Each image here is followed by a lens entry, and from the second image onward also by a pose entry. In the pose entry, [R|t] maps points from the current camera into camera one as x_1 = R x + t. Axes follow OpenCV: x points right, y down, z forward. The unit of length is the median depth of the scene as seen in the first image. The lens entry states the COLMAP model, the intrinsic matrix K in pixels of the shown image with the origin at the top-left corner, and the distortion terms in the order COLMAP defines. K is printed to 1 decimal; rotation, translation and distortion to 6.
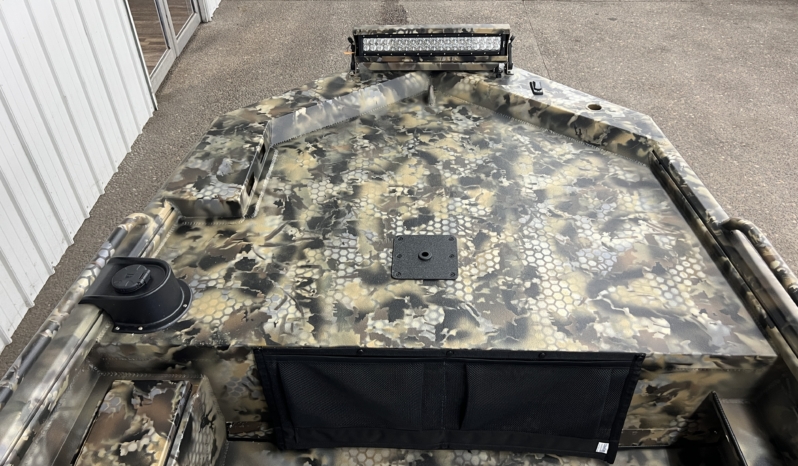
lens RADIAL K [[621.1, 0, 402.5], [0, 621.1, 233.5], [0, 0, 1]] dist [0.071852, -0.076238]
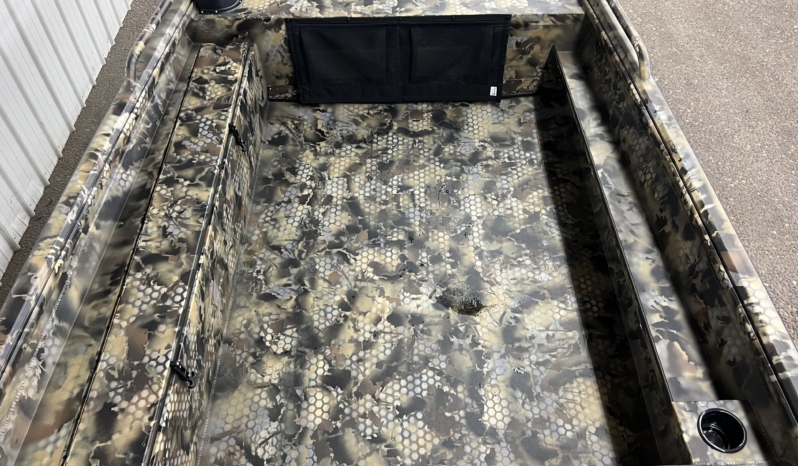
lens RADIAL K [[621.1, 0, 402.5], [0, 621.1, 233.5], [0, 0, 1]] dist [0.071852, -0.076238]
pose [[0.999312, -0.025425, 0.027005, 0.019697], [0.020862, 0.987289, 0.157562, 0.487551], [-0.030668, -0.156890, 0.987140, -0.771948]]
